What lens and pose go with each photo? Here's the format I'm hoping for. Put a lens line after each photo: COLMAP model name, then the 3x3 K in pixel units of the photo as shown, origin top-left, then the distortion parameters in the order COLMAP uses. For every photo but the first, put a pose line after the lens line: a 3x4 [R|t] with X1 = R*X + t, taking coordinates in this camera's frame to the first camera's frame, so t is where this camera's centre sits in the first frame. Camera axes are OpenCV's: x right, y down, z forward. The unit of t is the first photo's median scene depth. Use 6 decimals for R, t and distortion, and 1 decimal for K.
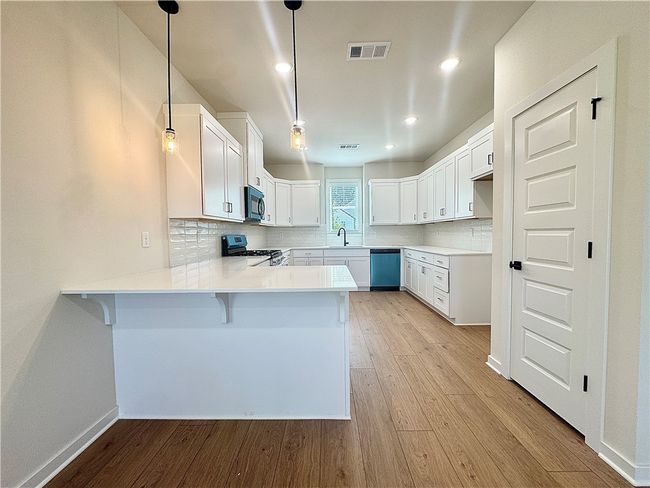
lens RADIAL K [[259.7, 0, 326.9], [0, 259.7, 246.4], [0, 0, 1]] dist [0.000833, -0.000721]
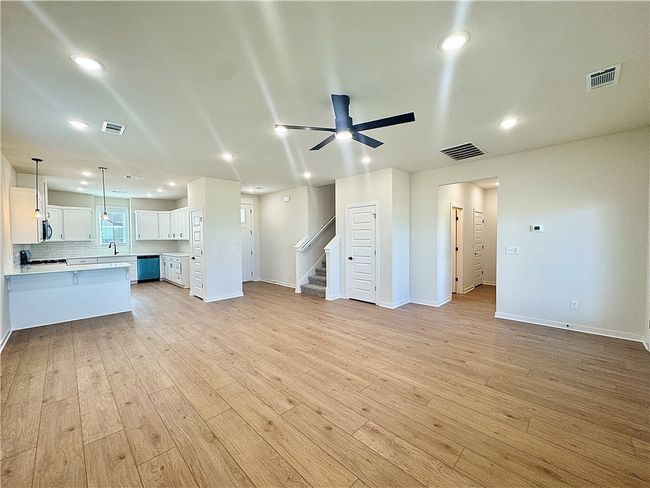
lens RADIAL K [[259.7, 0, 325.1], [0, 259.7, 242.8], [0, 0, 1]] dist [0.000833, -0.000721]
pose [[0.700343, -0.009392, 0.713744, -0.150900], [0.031294, 0.999356, -0.017556, -0.006541], [-0.713120, 0.034631, 0.700186, -0.877573]]
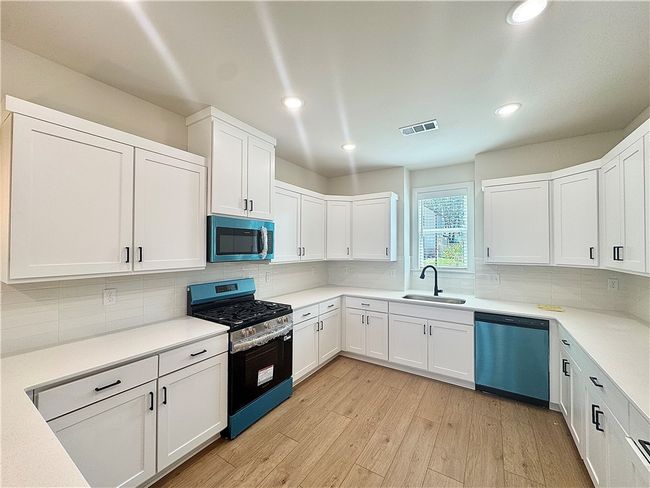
lens RADIAL K [[259.7, 0, 325.6], [0, 259.7, 243.8], [0, 0, 1]] dist [0.000833, -0.000721]
pose [[0.844859, 0.007402, -0.534938, 0.187002], [-0.040999, 0.997860, -0.050945, -0.085354], [0.533416, 0.064973, 0.843354, 0.373989]]
